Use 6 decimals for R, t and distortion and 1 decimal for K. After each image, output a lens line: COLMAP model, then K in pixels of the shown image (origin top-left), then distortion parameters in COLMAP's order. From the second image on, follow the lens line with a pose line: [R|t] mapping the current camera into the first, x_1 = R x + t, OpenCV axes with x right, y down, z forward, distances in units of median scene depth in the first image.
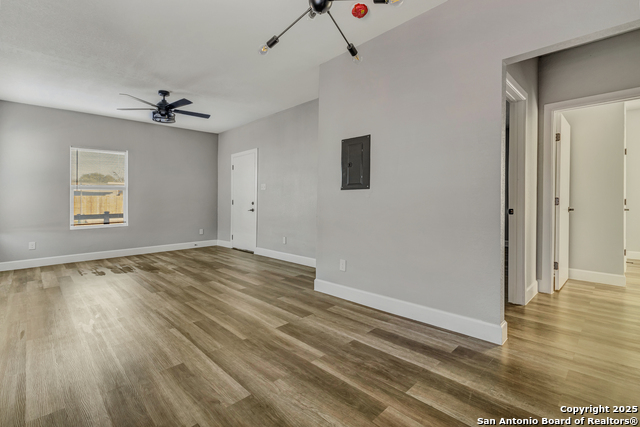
lens RADIAL K [[303.9, 0, 324.9], [0, 303.9, 200.9], [0, 0, 1]] dist [0.004259, 0.002459]
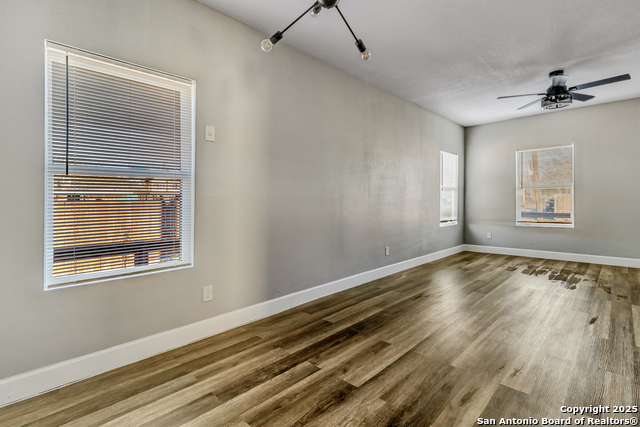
lens RADIAL K [[303.9, 0, 319.7], [0, 303.9, 203.9], [0, 0, 1]] dist [0.004259, 0.002459]
pose [[0.009814, 0.017684, -0.999795, 0.284665], [0.007294, 0.999816, 0.017756, -0.010919], [0.999925, -0.007467, 0.009683, 0.300062]]
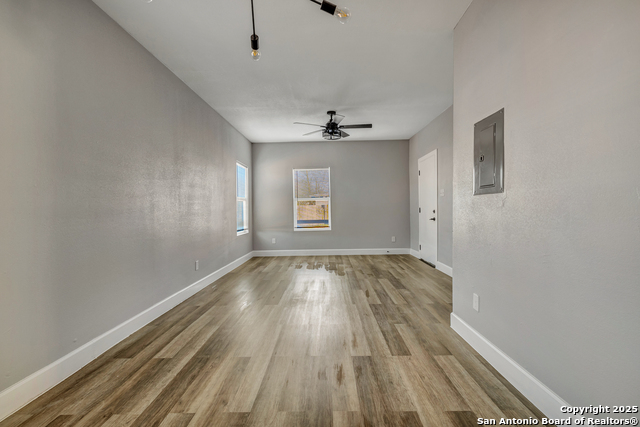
lens RADIAL K [[303.9, 0, 316.7], [0, 303.9, 212.5], [0, 0, 1]] dist [0.004259, 0.002459]
pose [[0.688146, 0.004559, -0.725557, 0.214983], [0.010167, 0.999821, 0.015925, -0.007908], [0.725501, -0.018336, 0.687977, 0.171295]]
